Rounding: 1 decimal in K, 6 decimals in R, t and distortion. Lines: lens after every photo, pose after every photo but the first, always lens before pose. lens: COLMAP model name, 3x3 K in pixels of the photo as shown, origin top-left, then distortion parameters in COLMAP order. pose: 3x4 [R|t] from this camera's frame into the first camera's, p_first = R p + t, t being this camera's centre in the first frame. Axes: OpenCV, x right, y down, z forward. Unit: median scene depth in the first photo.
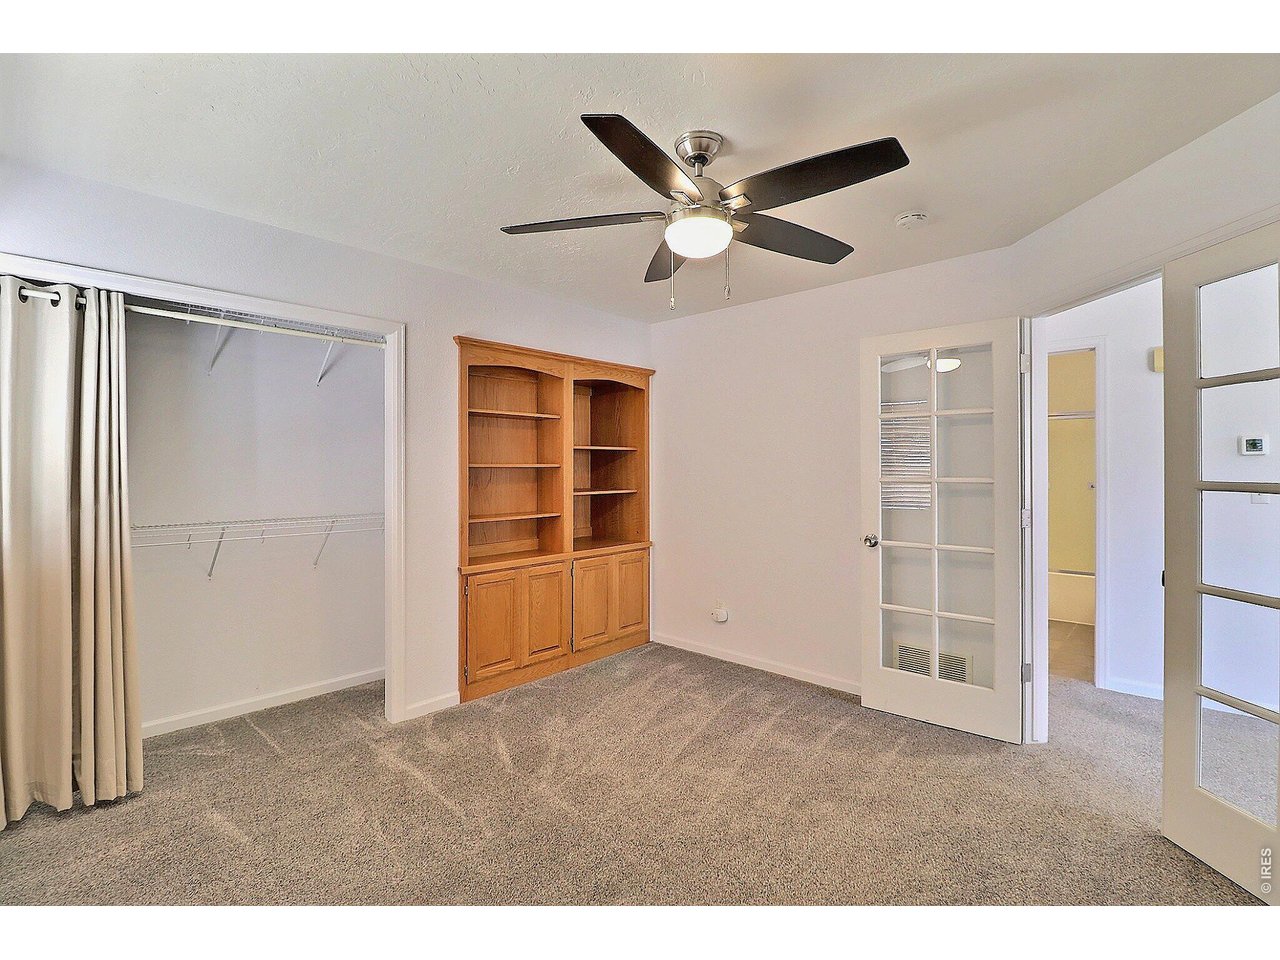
lens RADIAL K [[598.6, 0, 648.6], [0, 598.6, 466.3], [0, 0, 1]] dist [-0.000480, -0.000821]
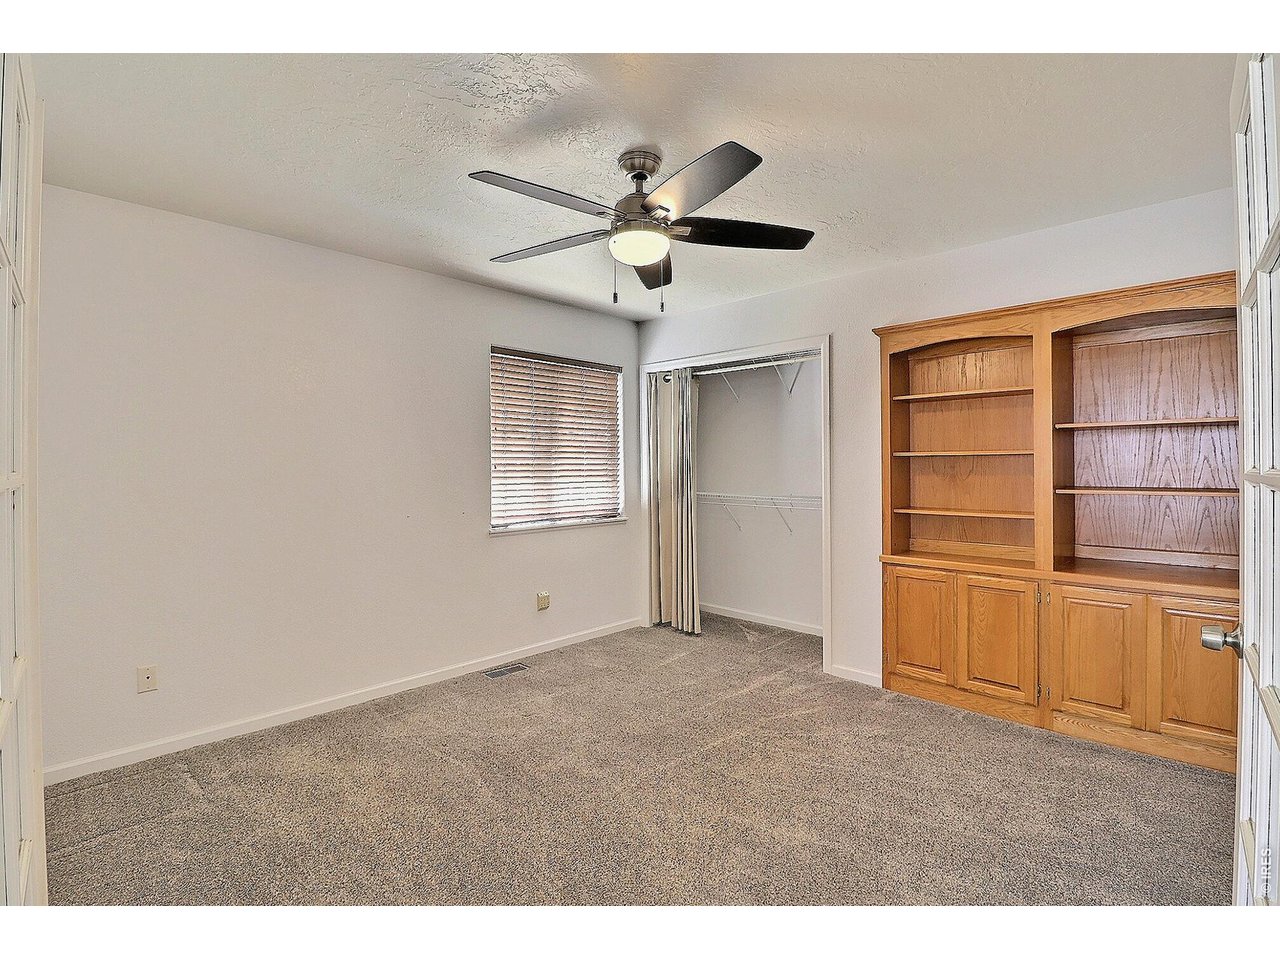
lens RADIAL K [[598.6, 0, 648.6], [0, 598.6, 466.3], [0, 0, 1]] dist [-0.000480, -0.000821]
pose [[-0.012097, 0.000260, -0.999927, 0.713000], [0.005451, 0.999985, 0.000195, 0.016263], [0.999912, -0.005448, -0.012098, 0.618897]]
